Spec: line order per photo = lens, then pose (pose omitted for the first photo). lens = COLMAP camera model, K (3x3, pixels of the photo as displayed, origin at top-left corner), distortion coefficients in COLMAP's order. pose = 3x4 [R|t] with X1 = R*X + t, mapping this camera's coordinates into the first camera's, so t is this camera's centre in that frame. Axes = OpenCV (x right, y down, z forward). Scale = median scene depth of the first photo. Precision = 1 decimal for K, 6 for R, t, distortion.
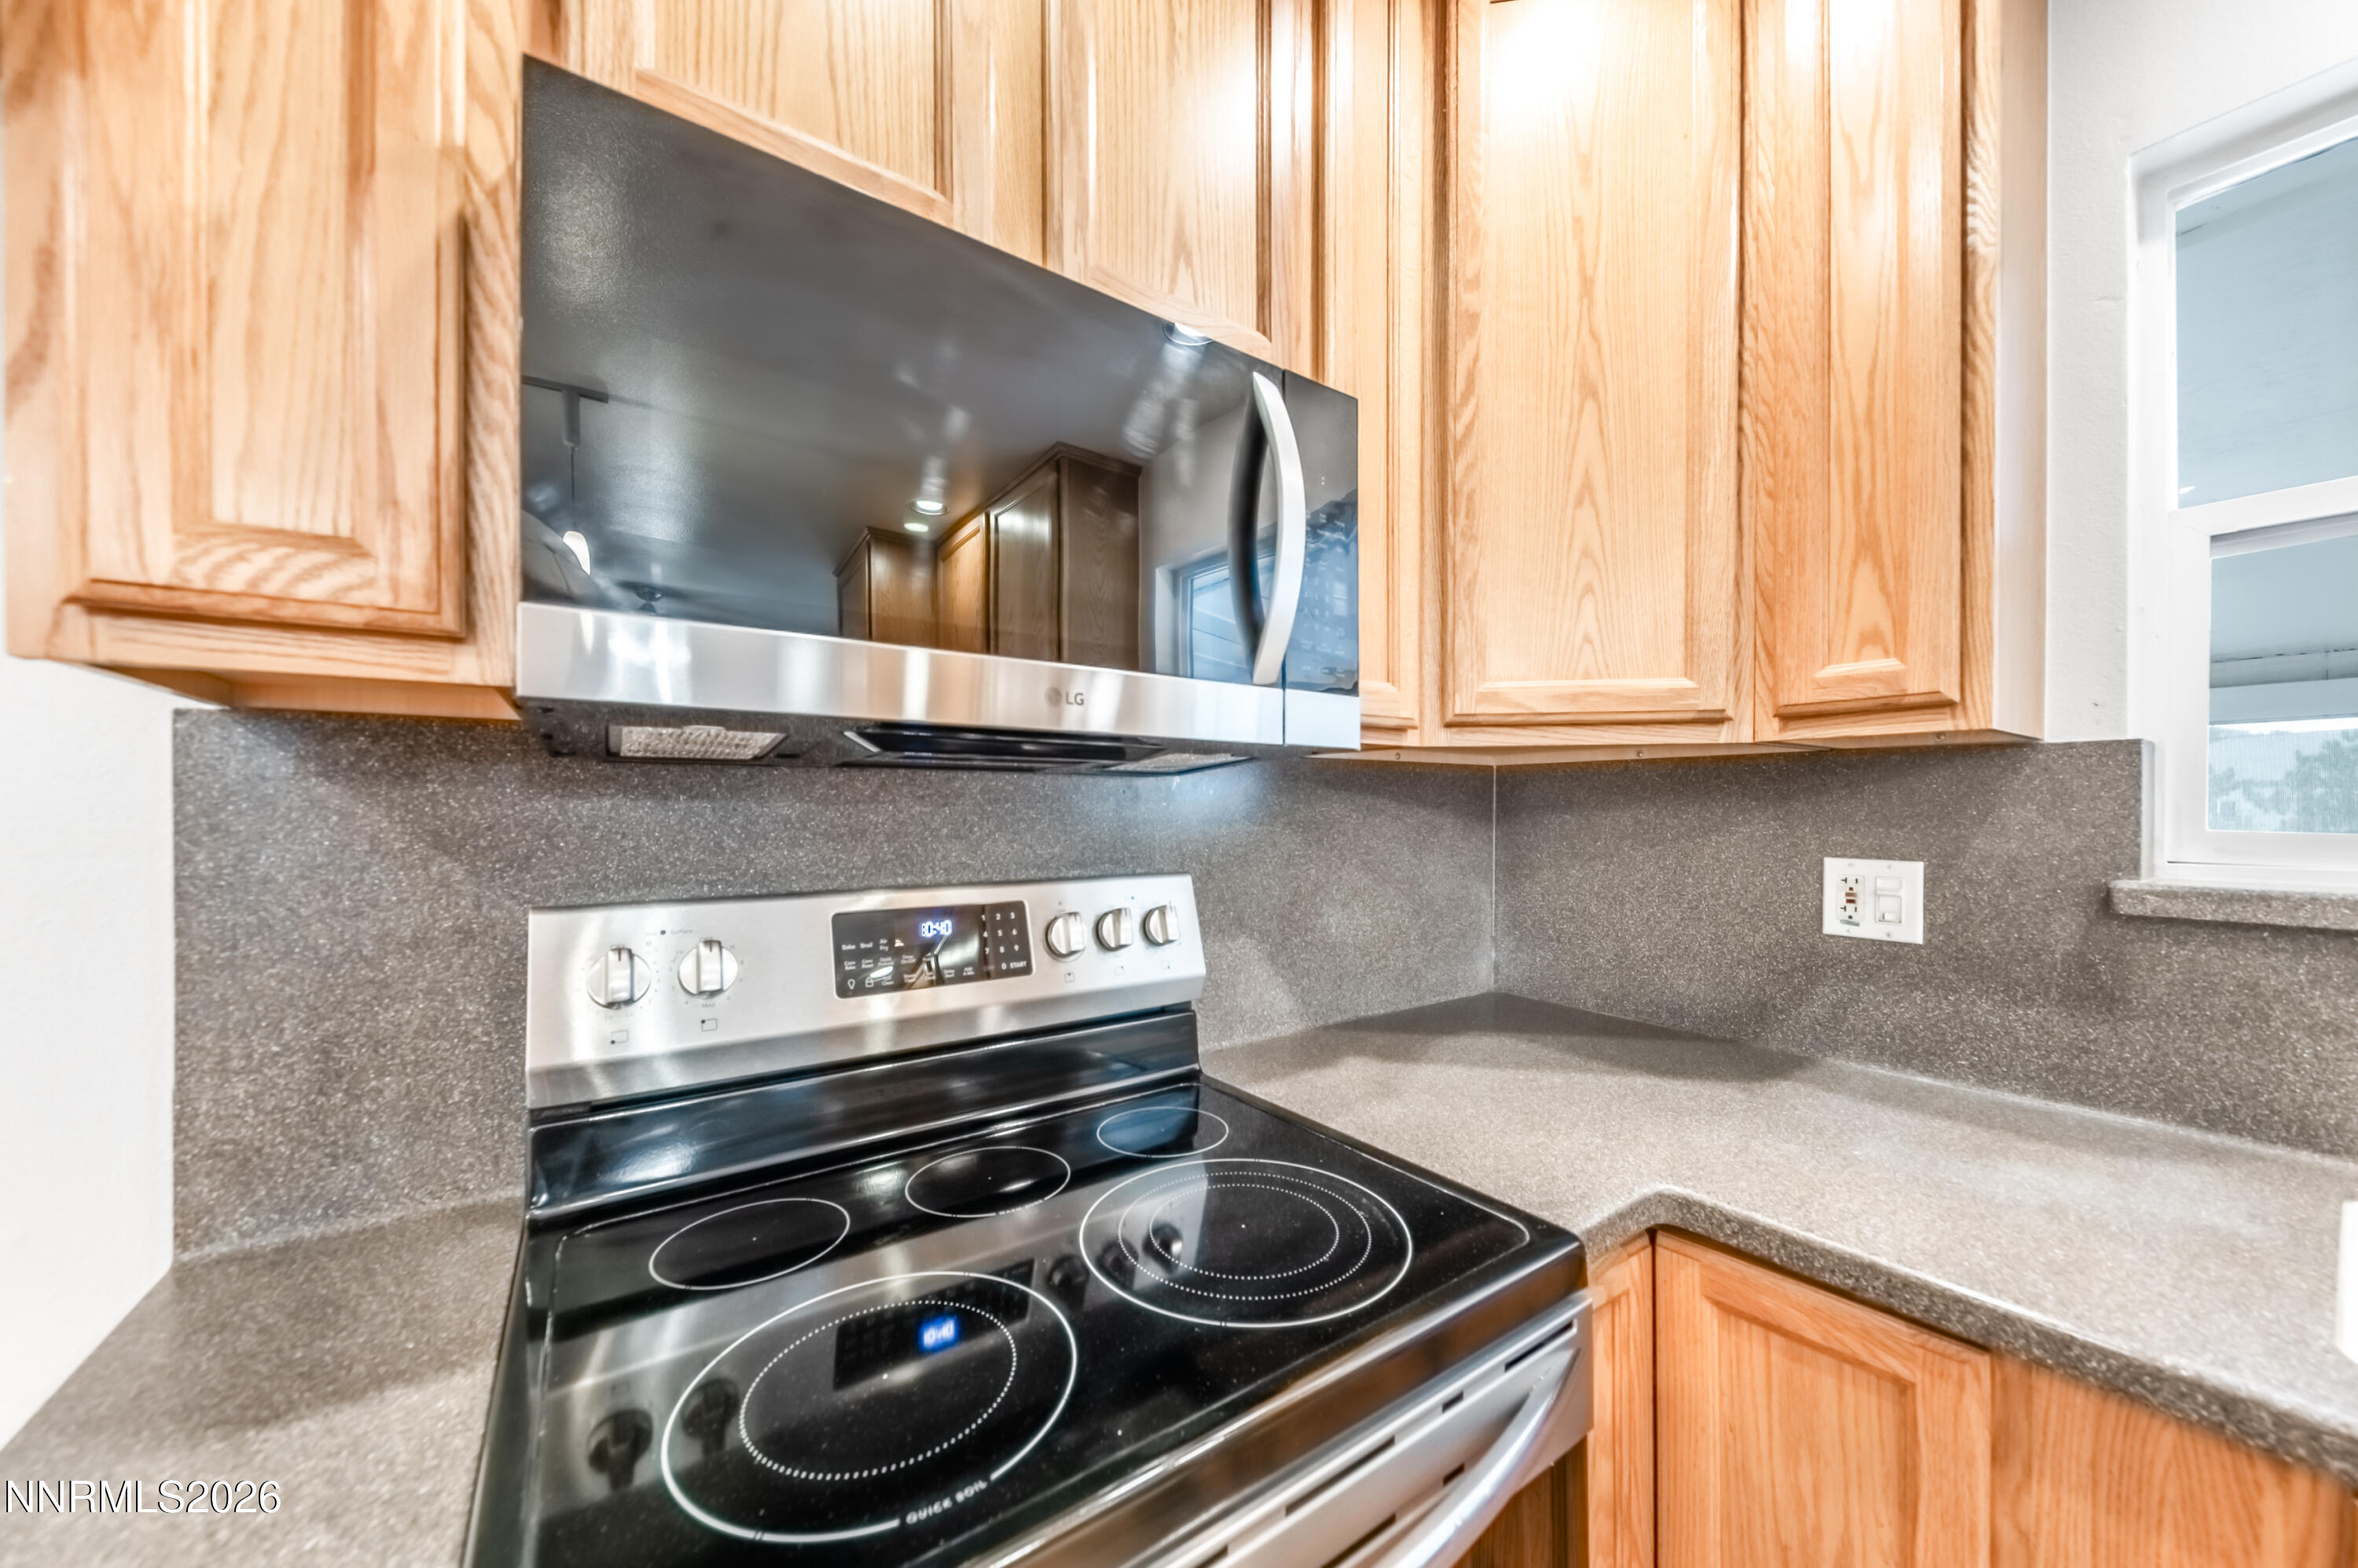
lens RADIAL K [[827.3, 0, 1246.7], [0, 827.3, 816.7], [0, 0, 1]] dist [0.005831, -0.003002]
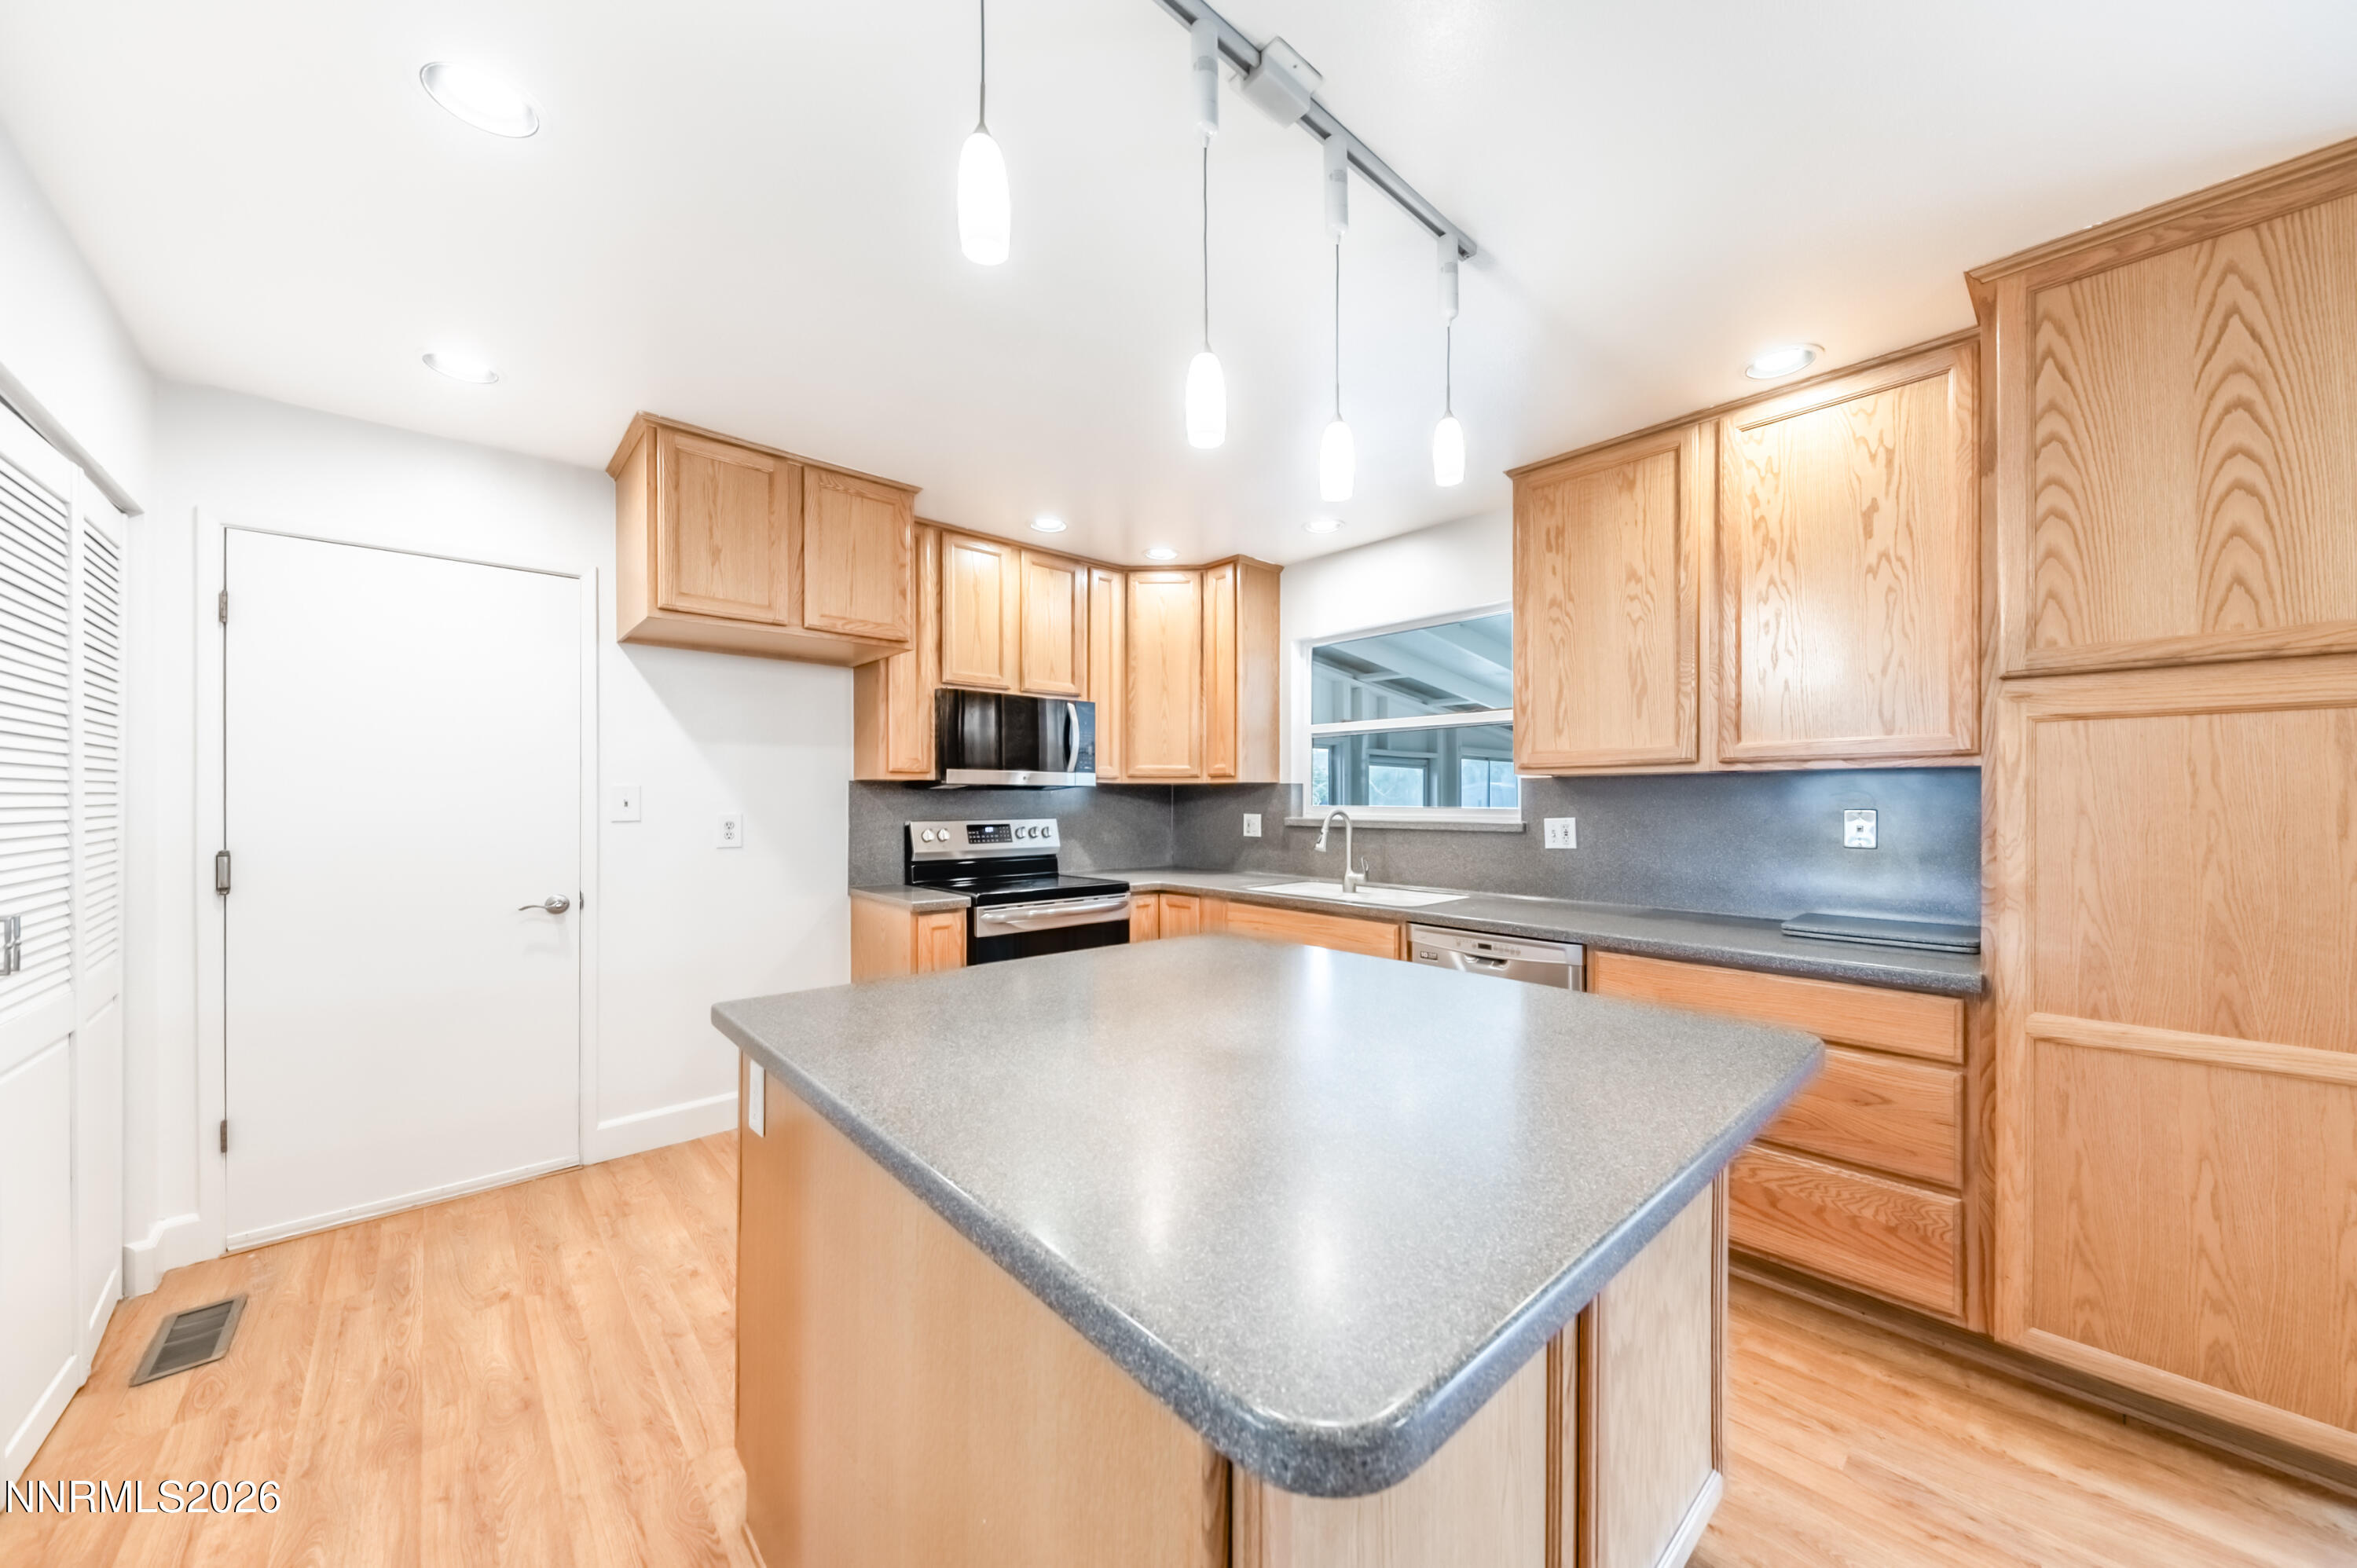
lens RADIAL K [[826.9, 0, 1217.6], [0, 826.9, 800.6], [0, 0, 1]] dist [0.005831, -0.003002]
pose [[0.996058, 0.002697, 0.088666, 0.340978], [-0.002287, 0.999986, -0.004733, 0.012888], [-0.088677, 0.004512, 0.996050, -2.875103]]
